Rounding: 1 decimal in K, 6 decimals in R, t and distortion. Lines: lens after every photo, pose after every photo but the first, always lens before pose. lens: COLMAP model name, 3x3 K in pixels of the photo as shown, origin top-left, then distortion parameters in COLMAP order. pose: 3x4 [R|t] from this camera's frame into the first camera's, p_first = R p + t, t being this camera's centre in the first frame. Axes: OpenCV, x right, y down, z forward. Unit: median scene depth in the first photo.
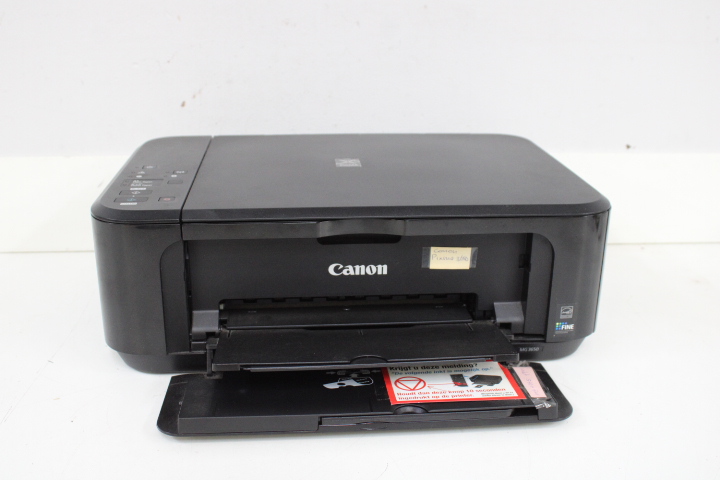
lens RADIAL K [[755.9, 0, 360.0], [0, 755.9, 240.0], [0, 0, 1]] dist [-0.082352, 0.009322]
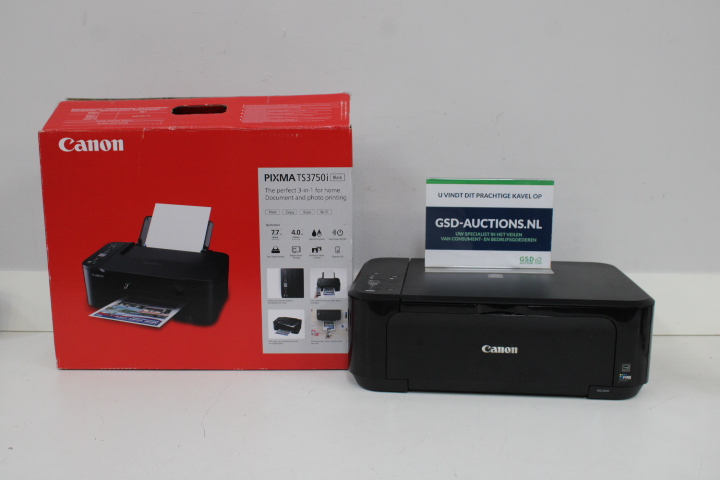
lens RADIAL K [[689.1, 0, 360.0], [0, 689.1, 240.0], [0, 0, 1]] dist [-0.107776, 0.154877]
pose [[0.978688, 0.026284, -0.203666, 0.000601], [-0.062711, 0.982652, -0.174532, 0.116410], [0.195545, 0.183585, 0.963358, -0.590307]]
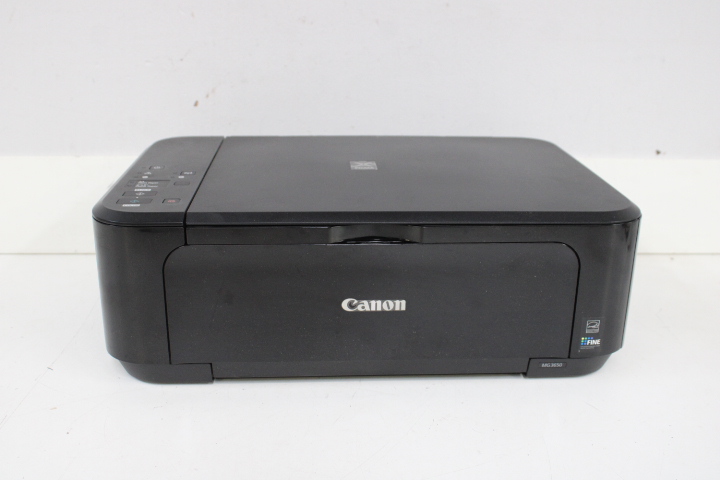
lens RADIAL K [[755.9, 0, 360.0], [0, 755.9, 240.0], [0, 0, 1]] dist [-0.082352, 0.009322]
pose [[0.999499, 0.013385, -0.028690, 0.009343], [-0.013563, 0.999890, -0.006013, -0.002432], [0.028606, 0.006399, 0.999570, 0.052685]]
